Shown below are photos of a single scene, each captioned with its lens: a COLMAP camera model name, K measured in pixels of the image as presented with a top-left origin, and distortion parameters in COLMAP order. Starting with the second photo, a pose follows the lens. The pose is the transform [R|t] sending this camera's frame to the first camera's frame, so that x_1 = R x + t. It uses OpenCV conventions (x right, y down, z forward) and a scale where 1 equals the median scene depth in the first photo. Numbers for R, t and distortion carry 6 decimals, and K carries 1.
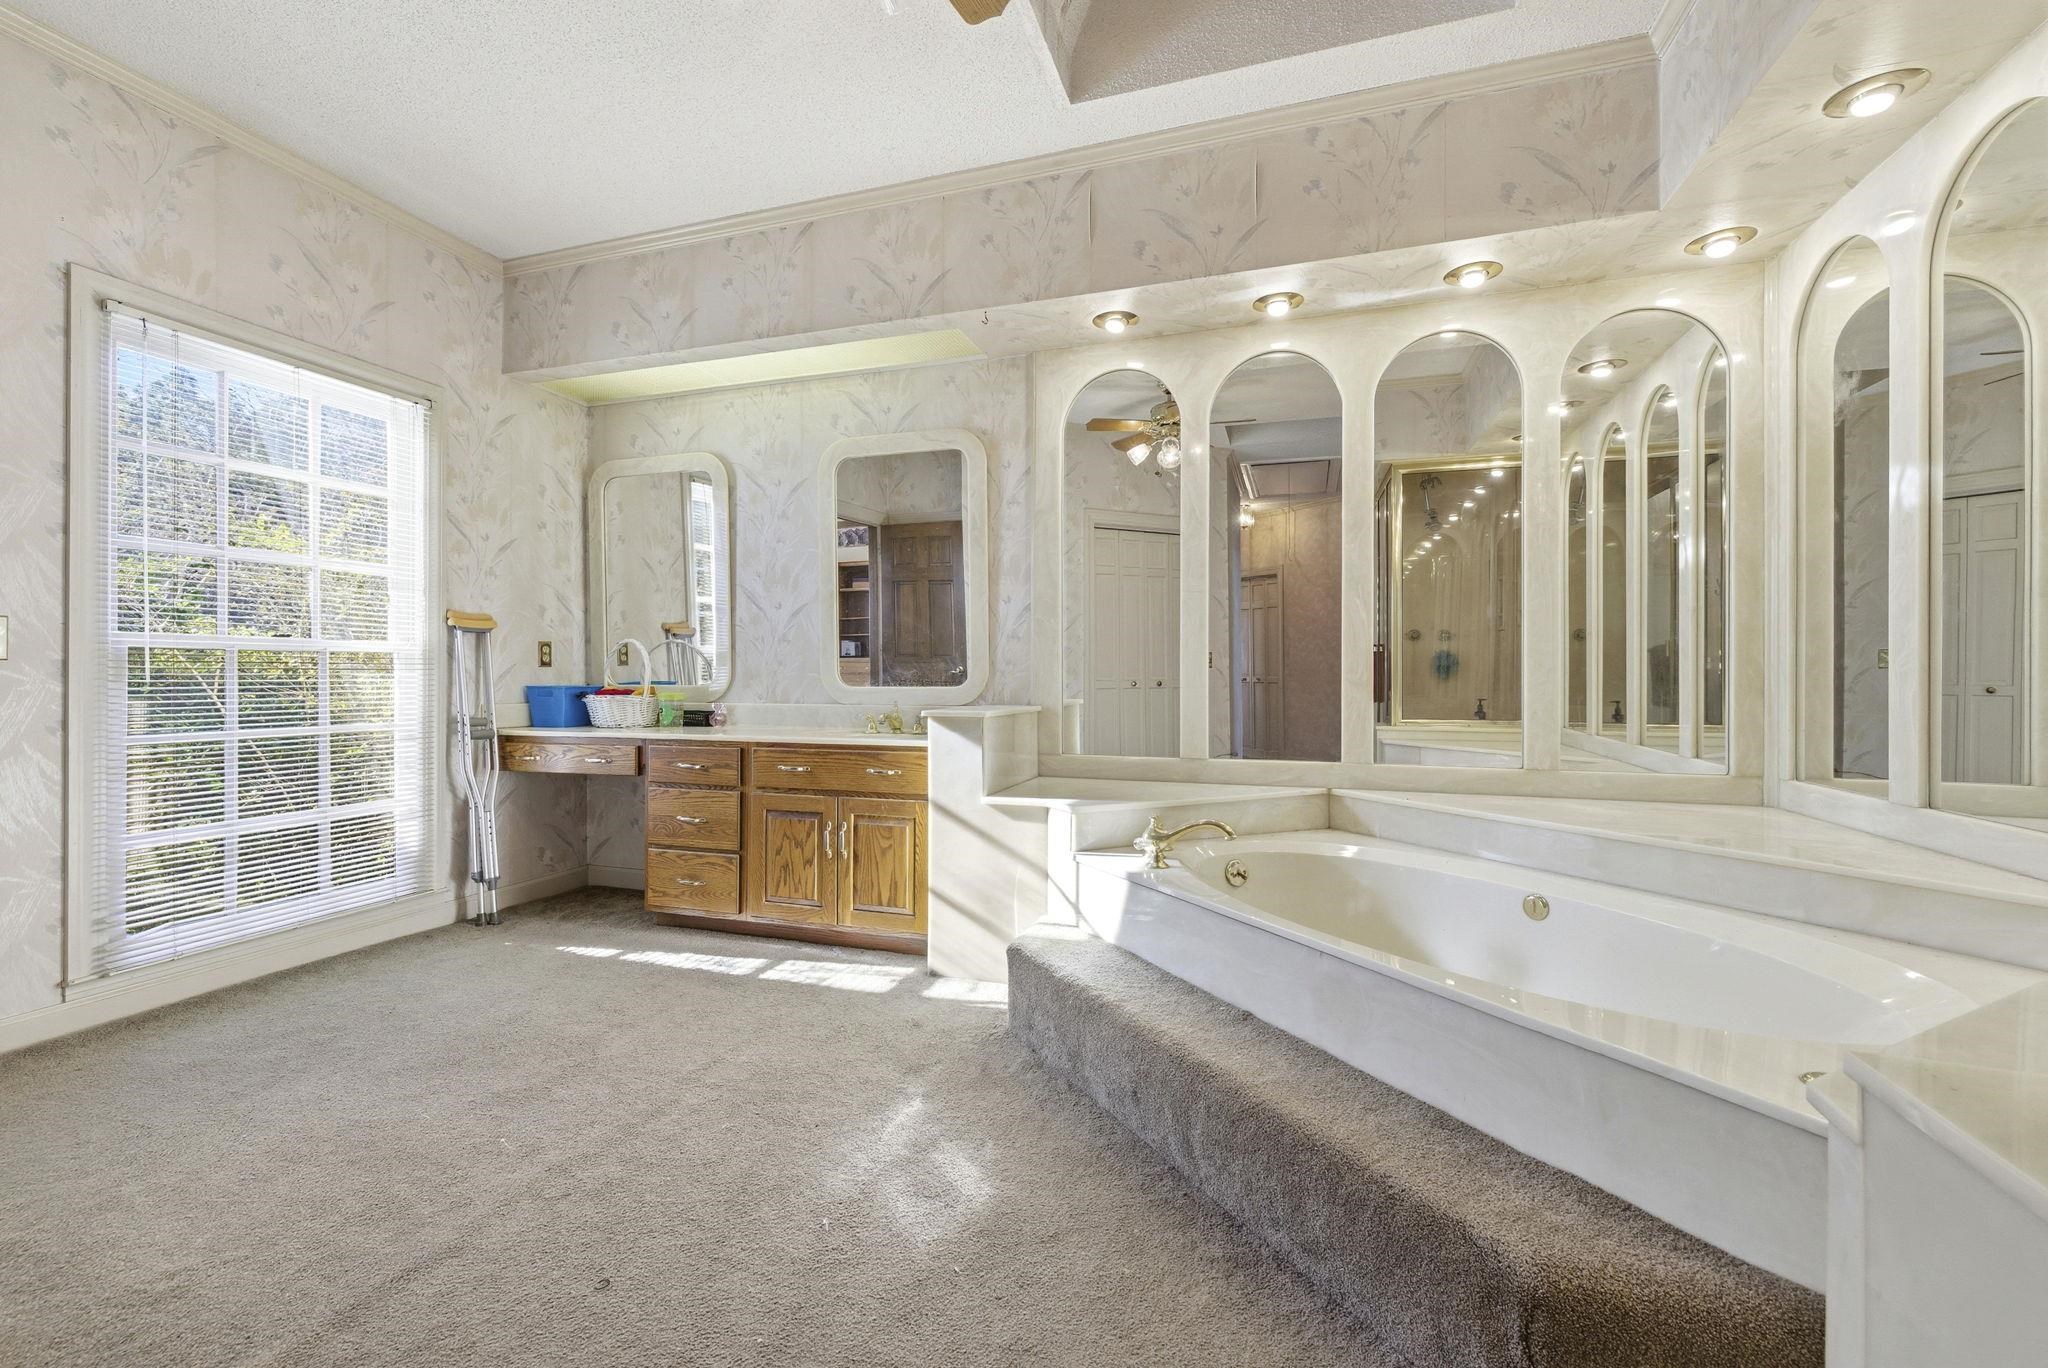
lens RADIAL K [[865.2, 0, 1008.7], [0, 865.2, 678.2], [0, 0, 1]] dist [0.001907, -0.000687]
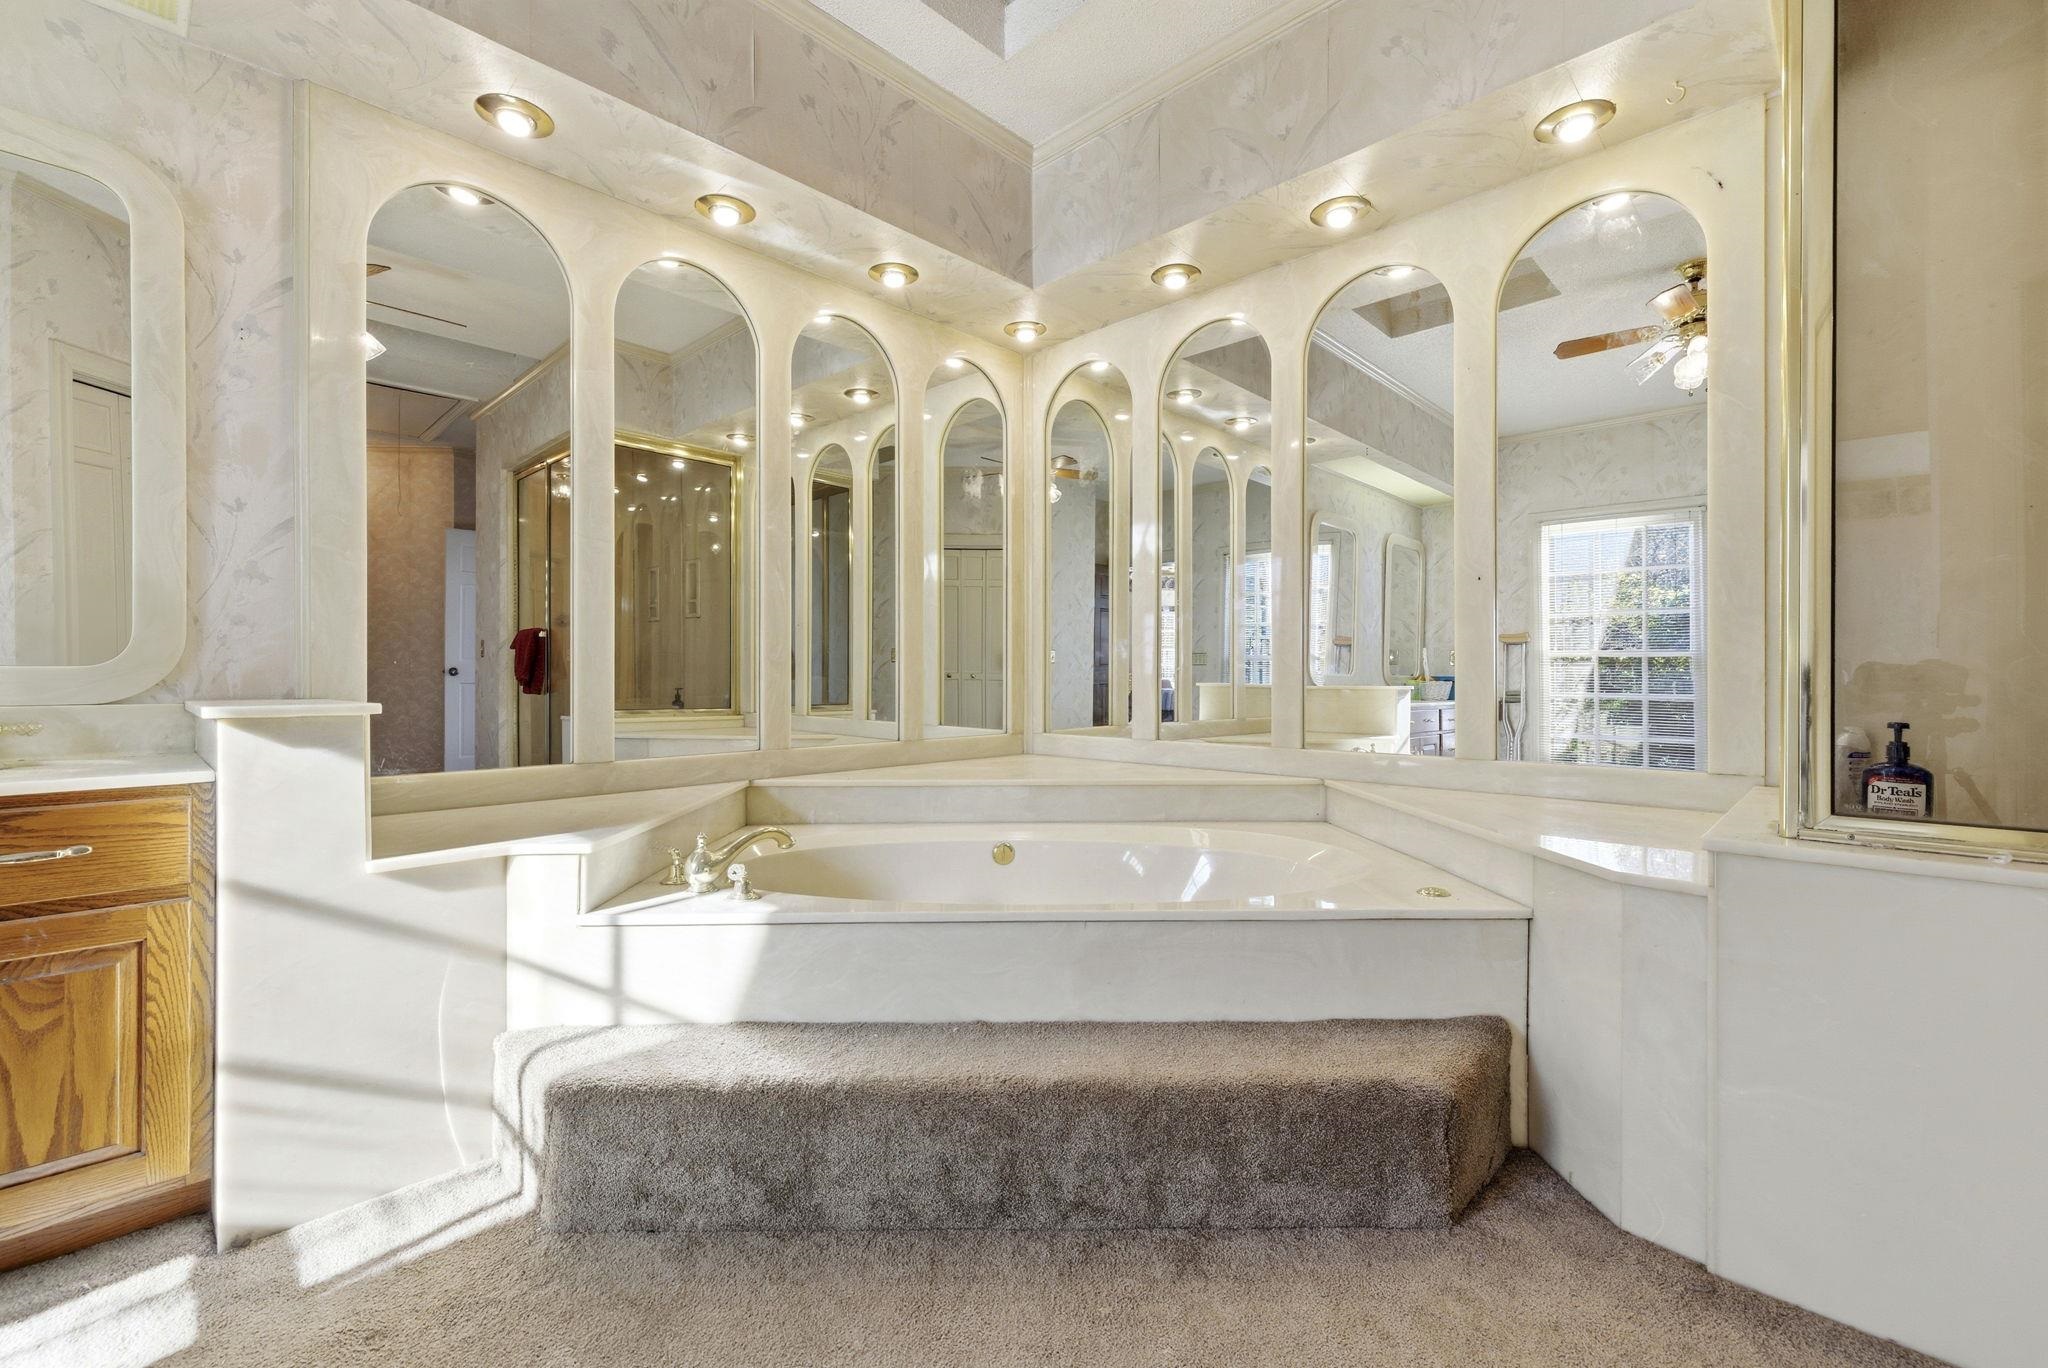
lens RADIAL K [[865.2, 0, 1018.3], [0, 865.2, 677.8], [0, 0, 1]] dist [0.001907, -0.000687]
pose [[0.434792, -0.004214, 0.900521, -0.336200], [0.004128, 0.999988, 0.002686, 0.021817], [-0.900521, 0.002550, 0.434804, 0.389160]]
